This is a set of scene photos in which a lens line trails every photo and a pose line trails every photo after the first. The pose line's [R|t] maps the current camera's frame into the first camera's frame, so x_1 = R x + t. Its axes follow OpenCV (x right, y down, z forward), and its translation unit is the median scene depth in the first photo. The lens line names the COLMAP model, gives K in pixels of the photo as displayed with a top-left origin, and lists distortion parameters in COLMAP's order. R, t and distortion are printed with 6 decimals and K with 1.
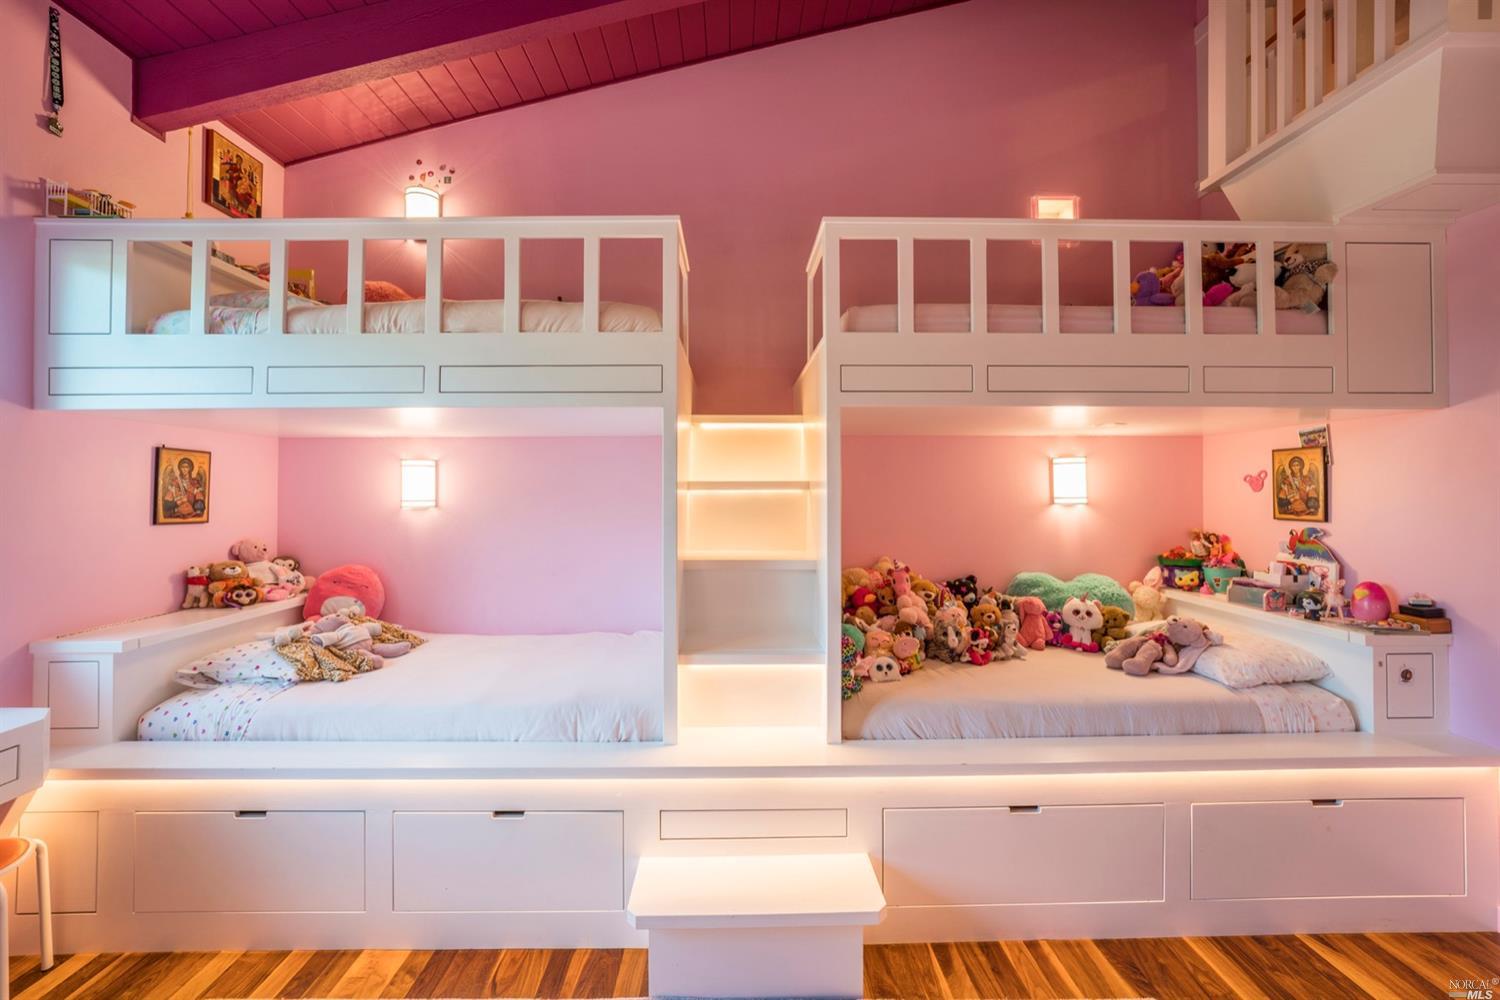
lens RADIAL K [[538.4, 0, 746.6], [0, 538.4, 480.2], [0, 0, 1]] dist [-0.001502, -0.000060]
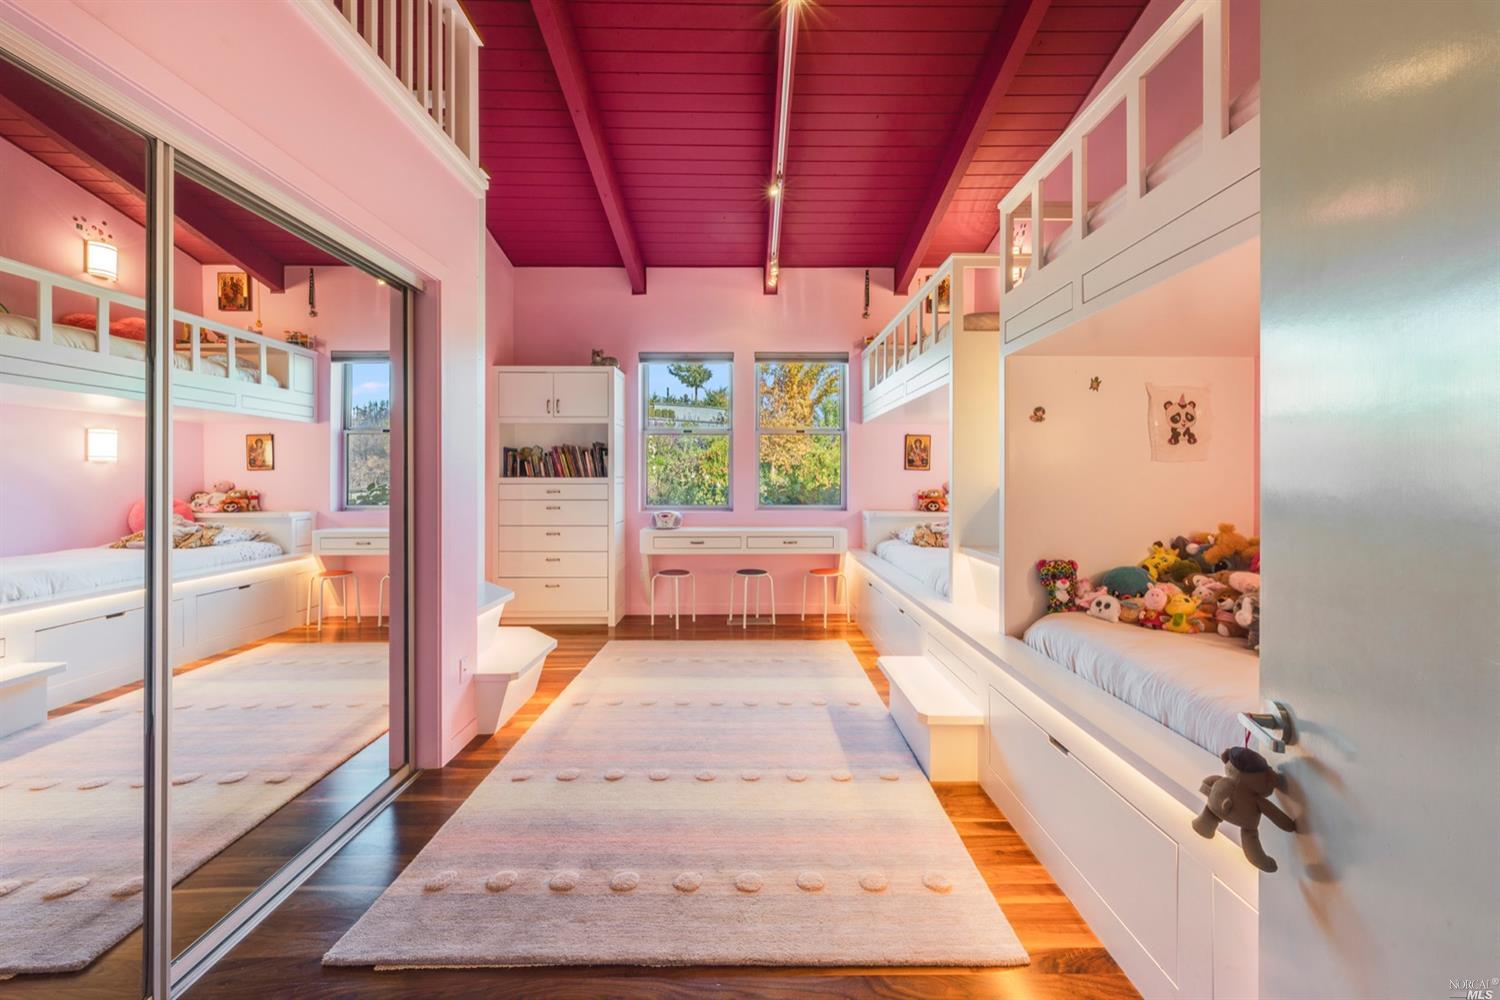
lens RADIAL K [[538.4, 0, 751.8], [0, 538.4, 487.9], [0, 0, 1]] dist [-0.001502, -0.000060]
pose [[-0.015888, 0.013748, -0.999779, 1.344114], [0.014800, 0.999799, 0.013513, 0.139897], [0.999764, -0.014582, -0.016088, 0.463264]]
